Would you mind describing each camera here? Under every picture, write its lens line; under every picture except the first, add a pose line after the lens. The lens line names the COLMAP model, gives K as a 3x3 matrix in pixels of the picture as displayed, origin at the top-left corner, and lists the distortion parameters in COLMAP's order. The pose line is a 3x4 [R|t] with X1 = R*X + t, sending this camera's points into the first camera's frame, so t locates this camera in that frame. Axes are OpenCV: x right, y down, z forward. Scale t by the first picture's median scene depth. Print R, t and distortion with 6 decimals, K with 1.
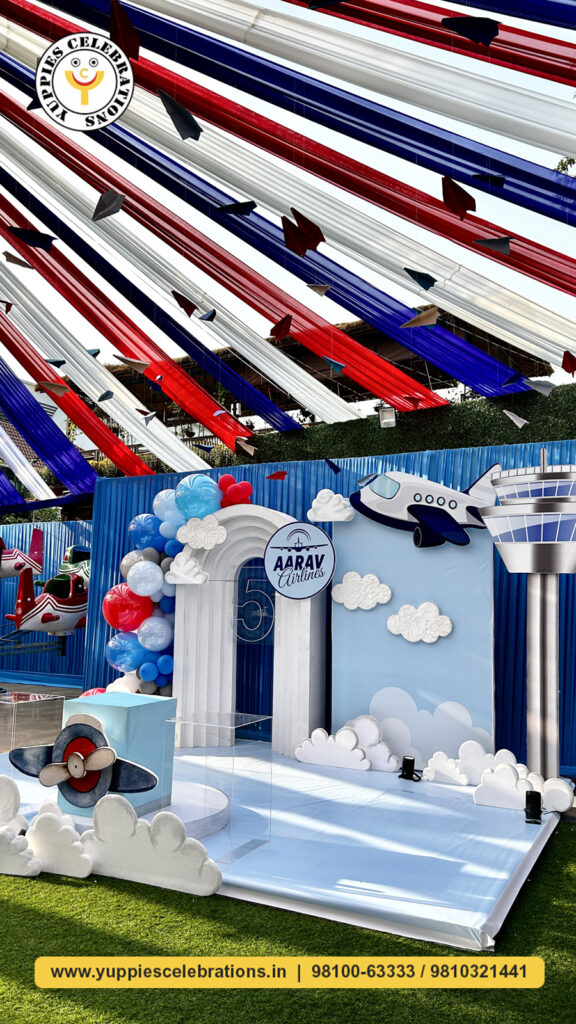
lens RADIAL K [[774.9, 0, 288.0], [0, 774.9, 512.0], [0, 0, 1]] dist [0.046726, -0.061209]
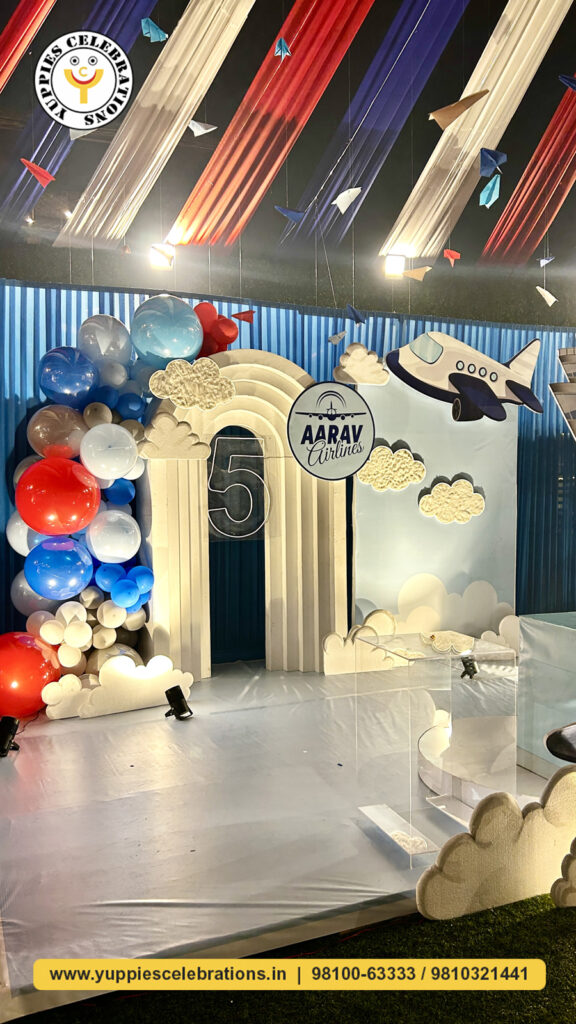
lens RADIAL K [[774.9, 0, 288.0], [0, 774.9, 512.0], [0, 0, 1]] dist [0.046726, -0.061209]
pose [[0.649564, -0.044928, 0.758978, -0.629388], [-0.070559, 0.990382, 0.119013, 0.054122], [-0.757026, -0.130859, 0.640147, 0.532197]]
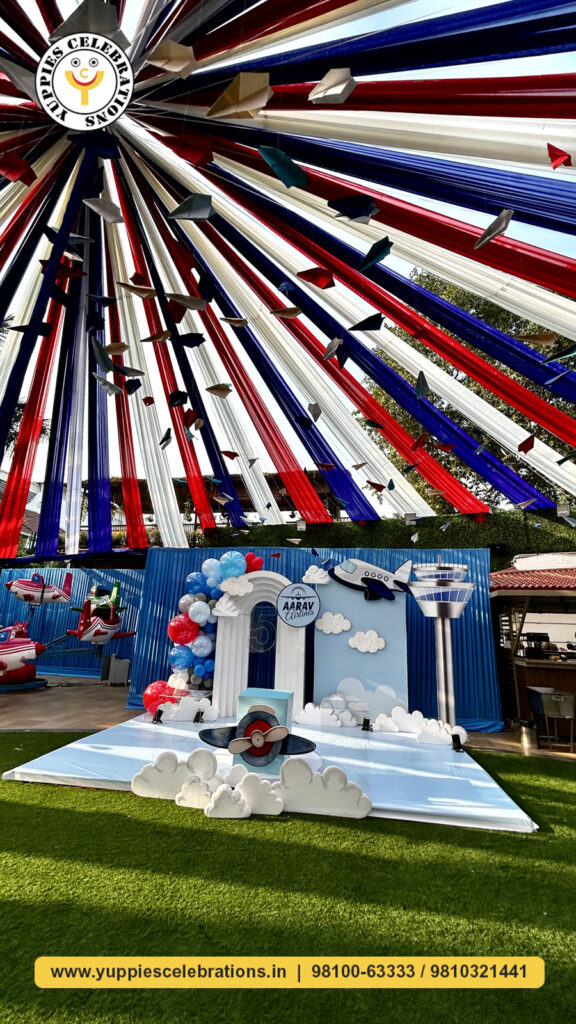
lens RADIAL K [[418.4, 0, 288.0], [0, 418.4, 512.0], [0, 0, 1]] dist [-0.001216, -0.000049]
pose [[0.943747, 0.100323, 0.315082, -0.342680], [-0.057764, 0.988232, -0.141637, -0.011441], [-0.325583, 0.115469, 0.938436, 0.076839]]
